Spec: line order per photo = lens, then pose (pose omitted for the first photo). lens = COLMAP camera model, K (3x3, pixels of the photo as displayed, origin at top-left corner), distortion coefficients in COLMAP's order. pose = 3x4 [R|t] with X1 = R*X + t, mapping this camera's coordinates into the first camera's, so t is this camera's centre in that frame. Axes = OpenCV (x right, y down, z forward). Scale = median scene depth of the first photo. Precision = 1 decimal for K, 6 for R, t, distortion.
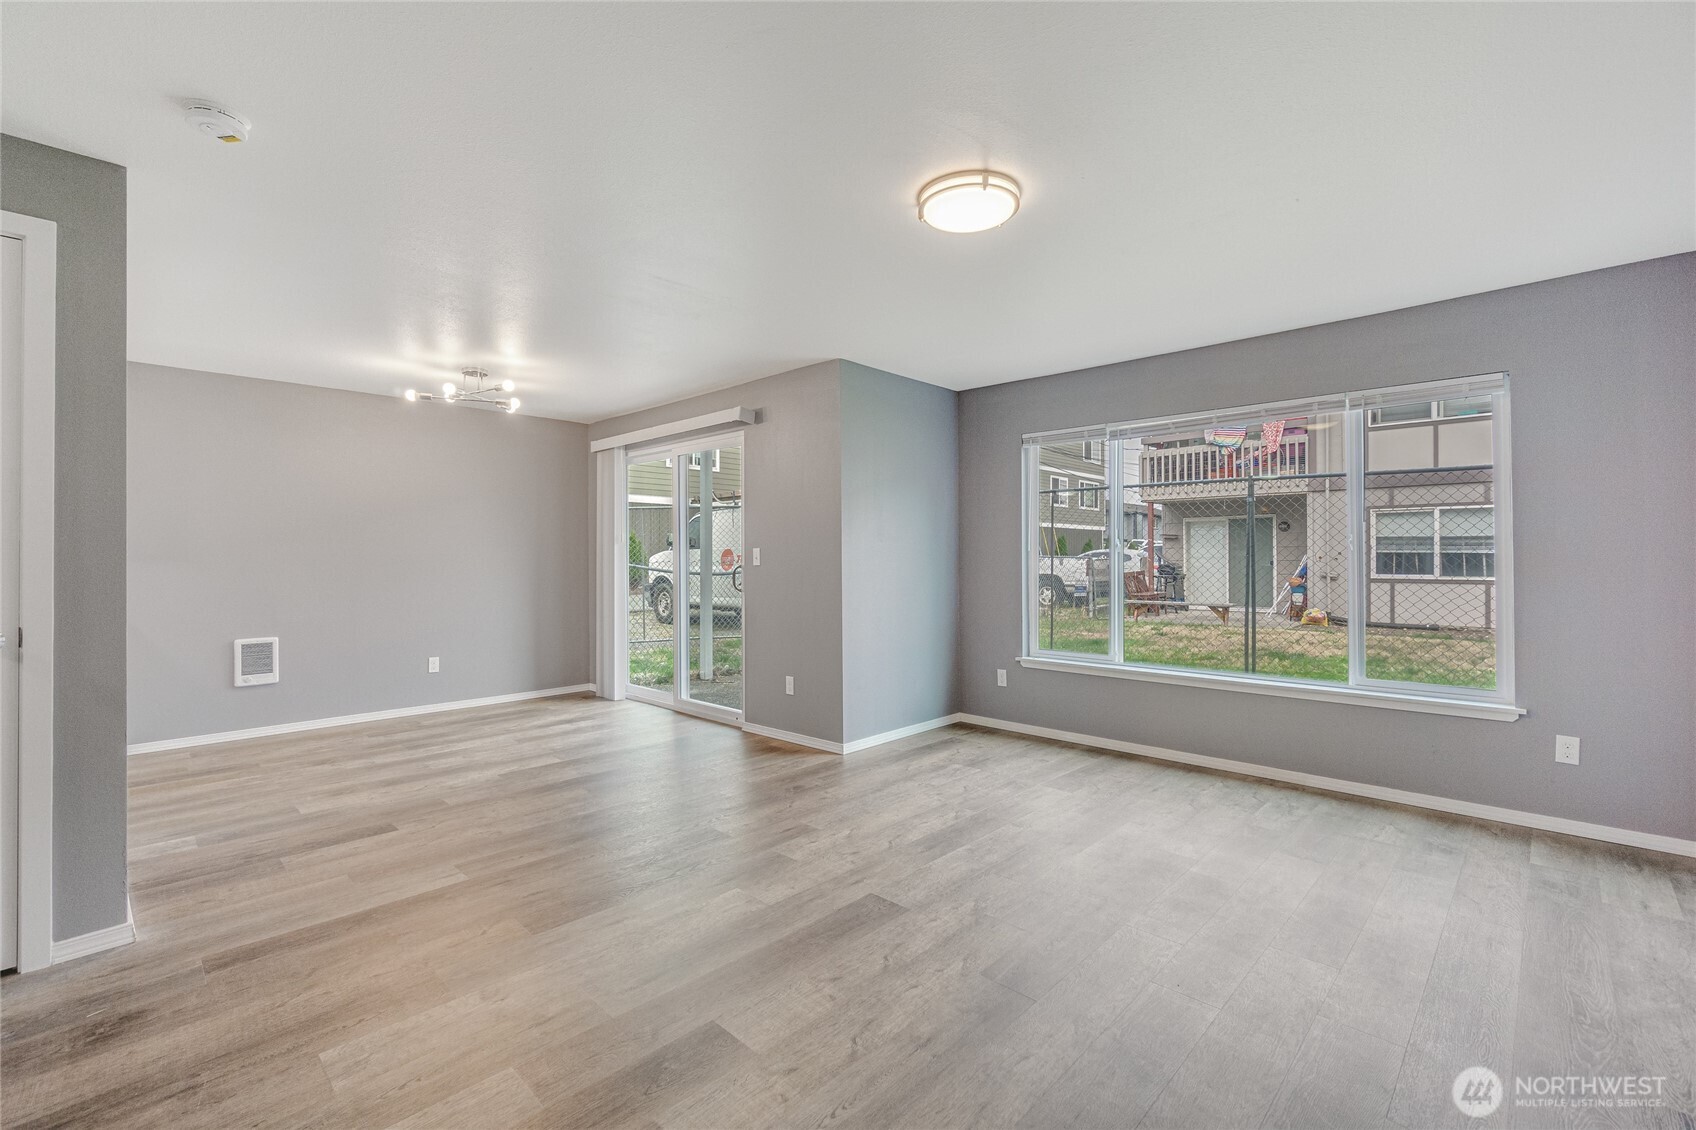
lens RADIAL K [[734.3, 0, 821.5], [0, 734.3, 559.5], [0, 0, 1]] dist [-0.002775, -0.000211]
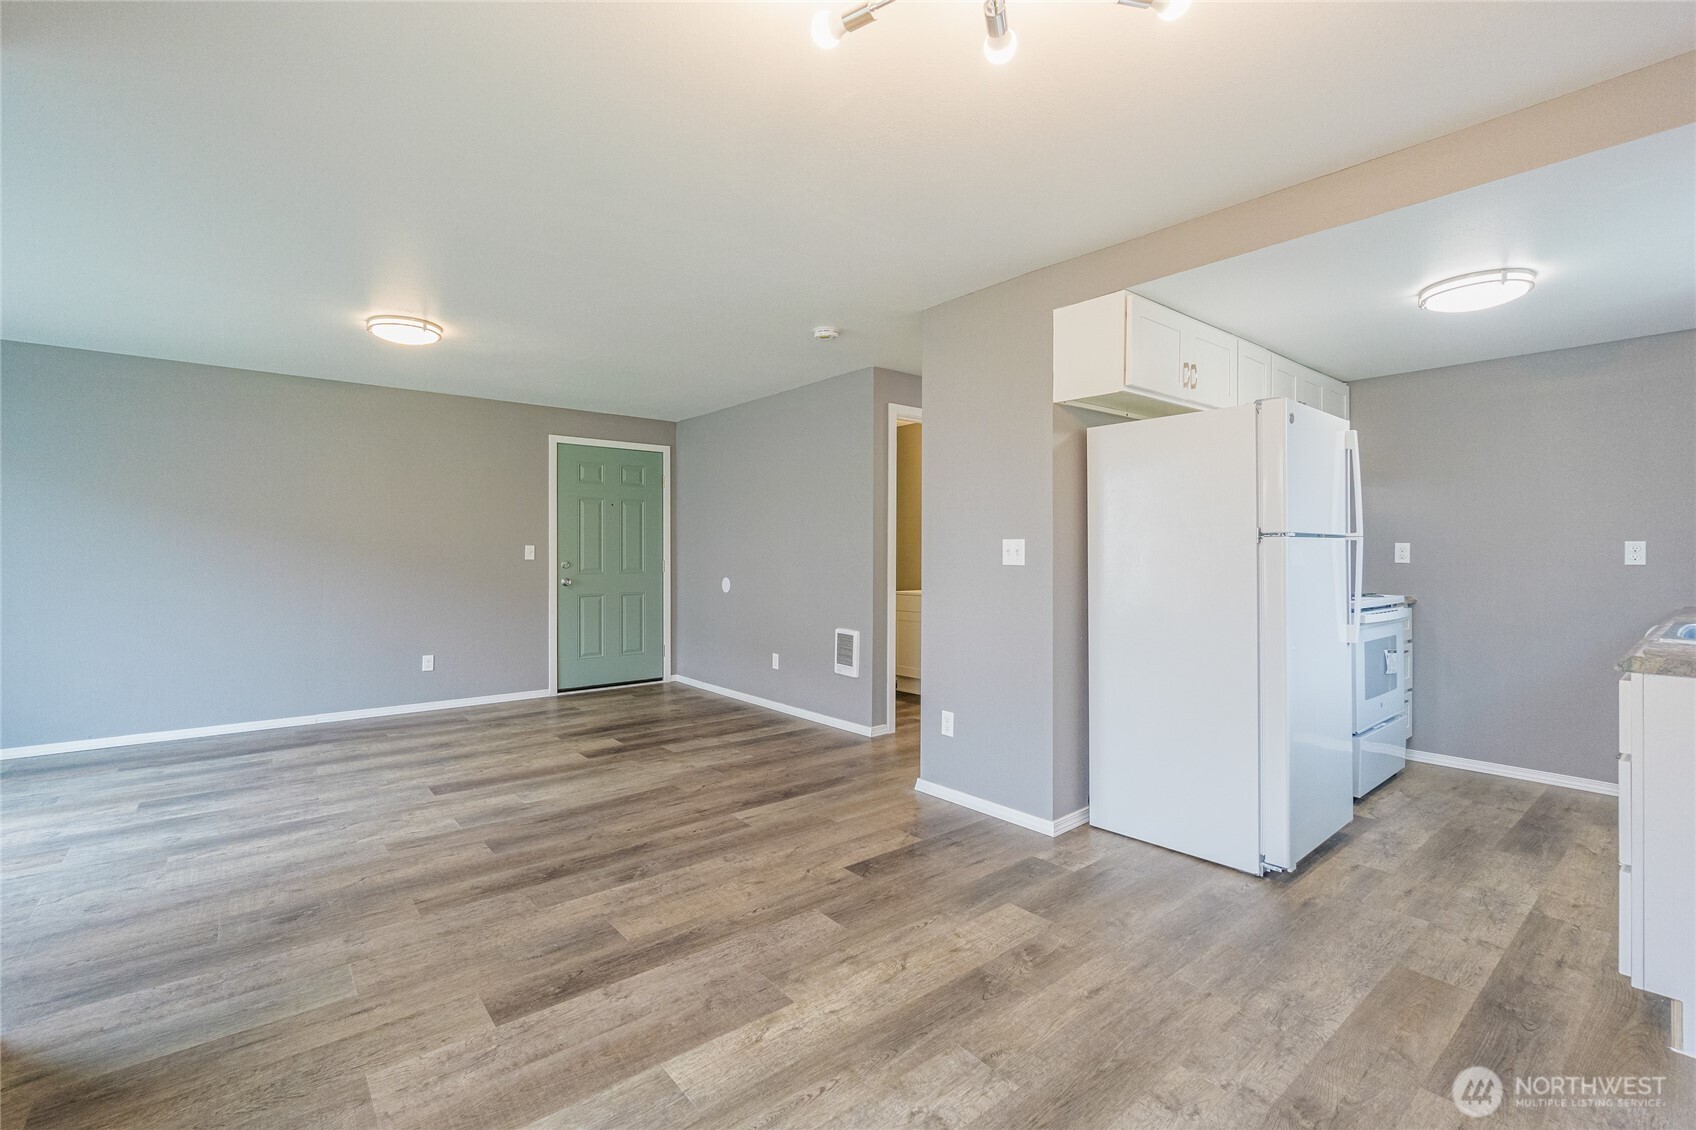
lens RADIAL K [[731.7, 0, 843.3], [0, 731.7, 550.4], [0, 0, 1]] dist [-0.003055, -0.000282]
pose [[-0.996800, -0.000006, 0.079931, -0.591597], [-0.000232, 0.999996, -0.002817, 0.000954], [-0.079931, -0.002827, -0.996796, 1.701885]]
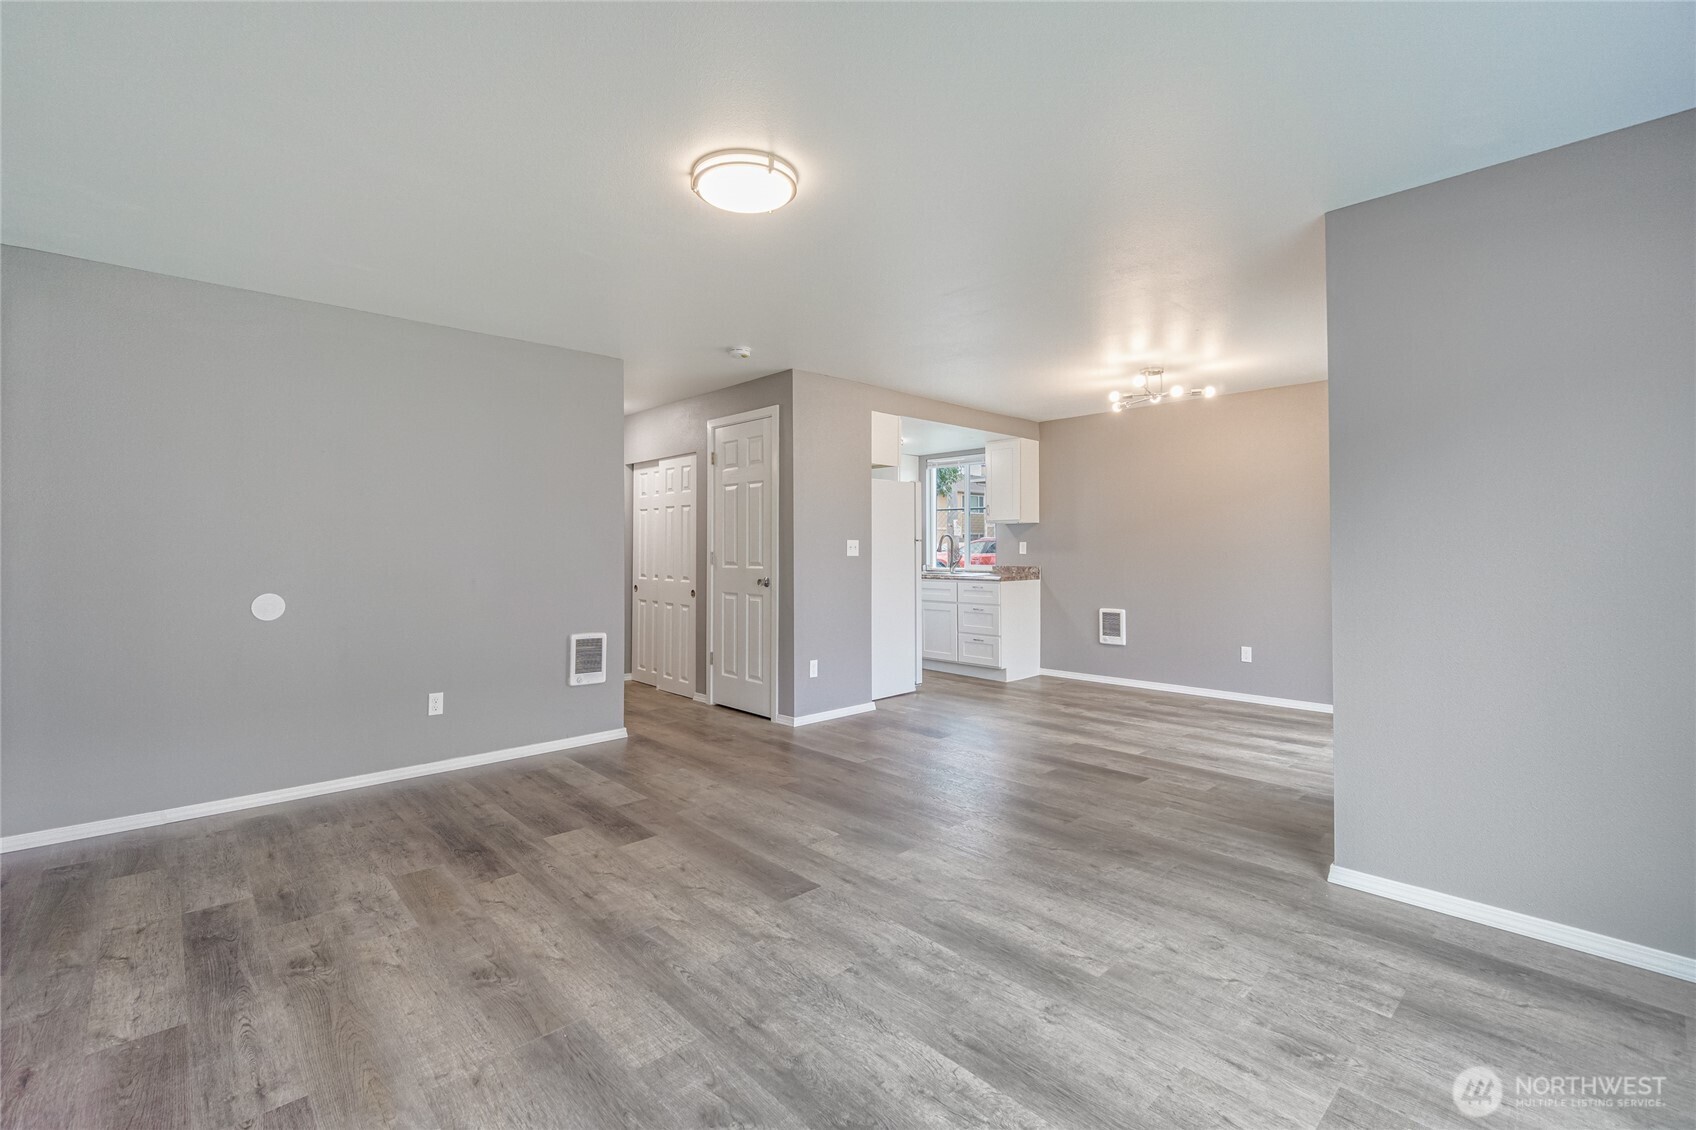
lens RADIAL K [[731.7, 0, 843.3], [0, 731.7, 550.4], [0, 0, 1]] dist [-0.003055, -0.000282]
pose [[-0.027378, 0.004069, -0.999617, 0.780609], [-0.000462, 0.999992, 0.004083, -0.002703], [0.999625, 0.000574, -0.027376, 0.783399]]
